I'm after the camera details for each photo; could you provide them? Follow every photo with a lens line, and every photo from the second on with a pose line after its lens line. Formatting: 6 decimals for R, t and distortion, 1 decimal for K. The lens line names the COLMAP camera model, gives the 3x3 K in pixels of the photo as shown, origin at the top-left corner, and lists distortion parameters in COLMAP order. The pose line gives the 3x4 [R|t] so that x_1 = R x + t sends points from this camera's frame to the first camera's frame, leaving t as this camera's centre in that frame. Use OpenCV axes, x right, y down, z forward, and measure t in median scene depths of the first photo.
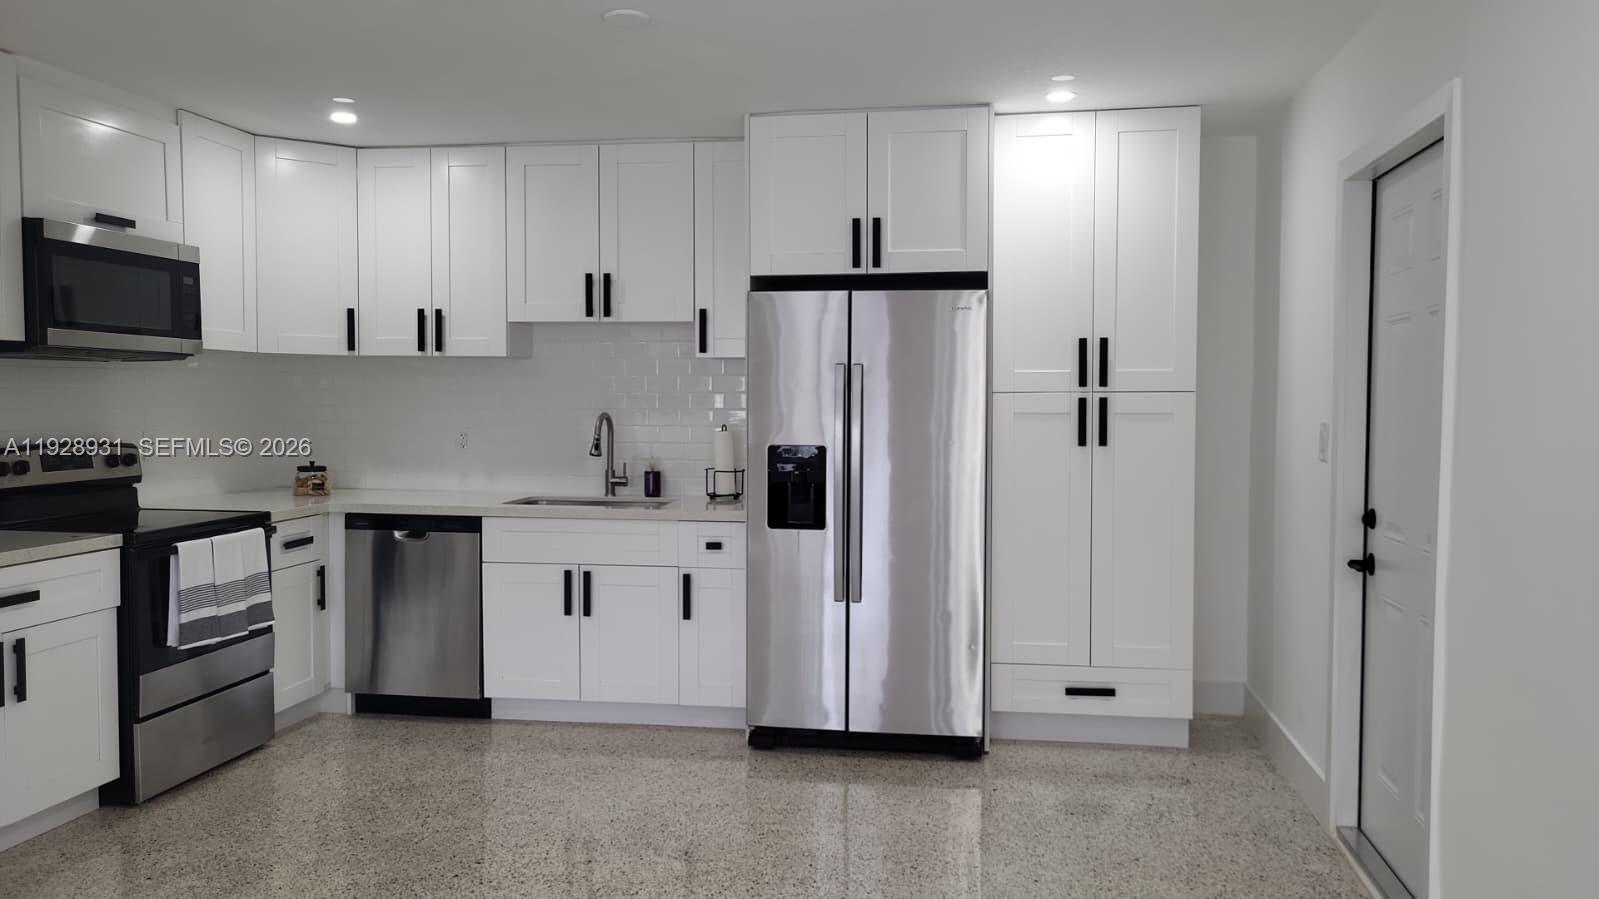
lens RADIAL K [[1222.5, 0, 791.6], [0, 1222.5, 457.8], [0, 0, 1]] dist [0.024250, -0.014322]
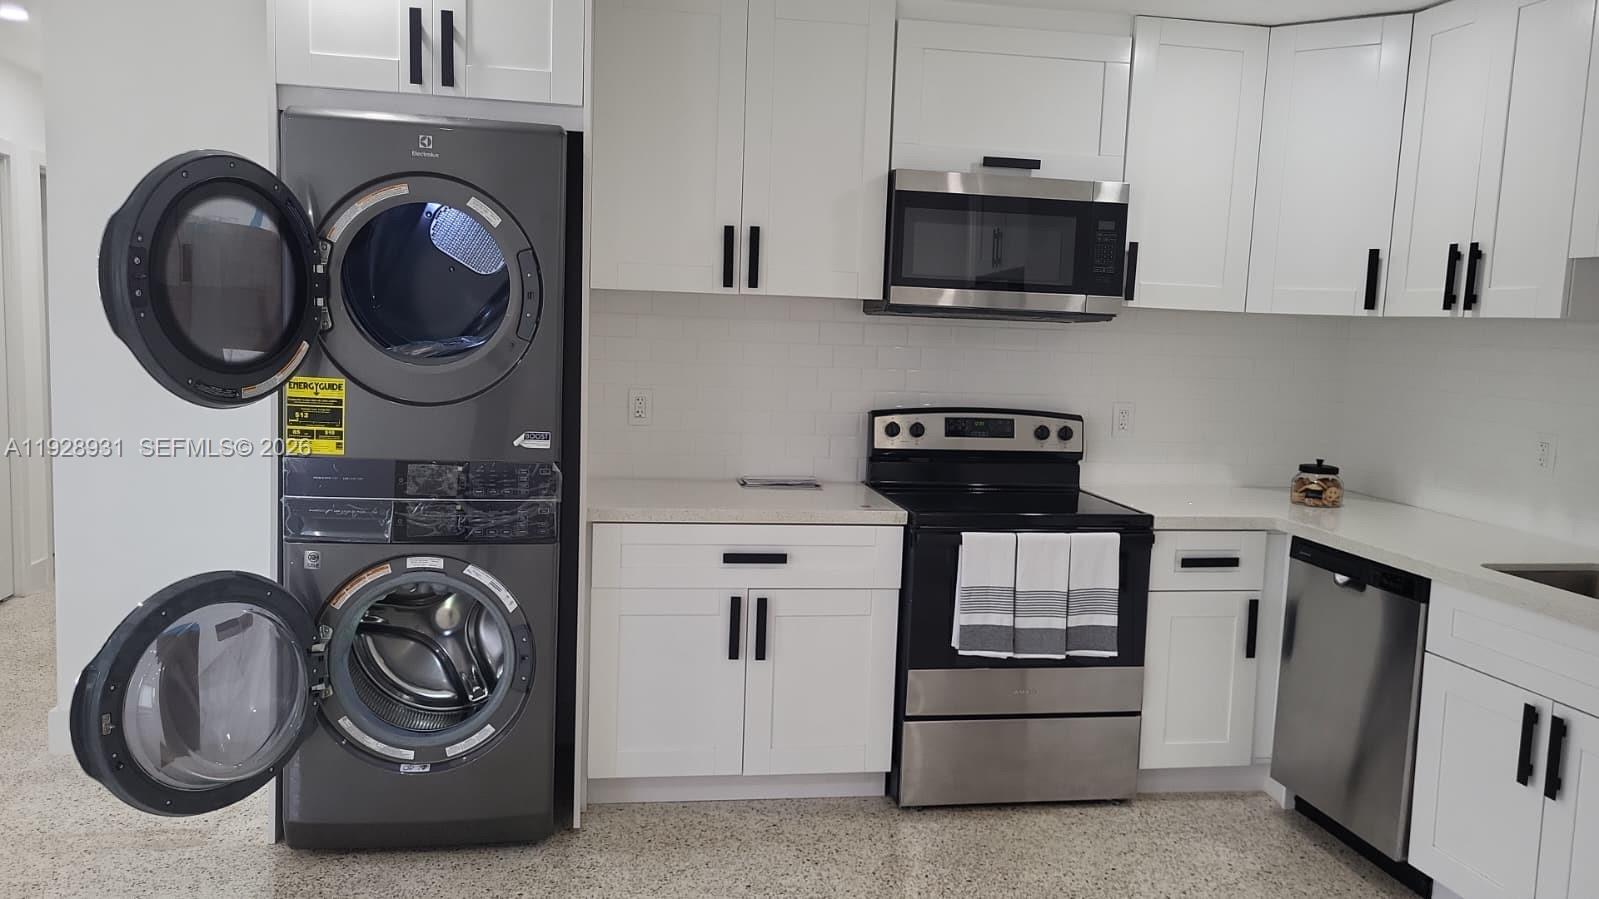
lens RADIAL K [[1222.5, 0, 795.6], [0, 1222.5, 452.3], [0, 0, 1]] dist [0.024250, -0.014322]
pose [[0.332566, 0.109396, -0.936714, 0.225442], [-0.083537, 0.992762, 0.086284, -0.044146], [0.939373, 0.049555, 0.339297, 0.512496]]
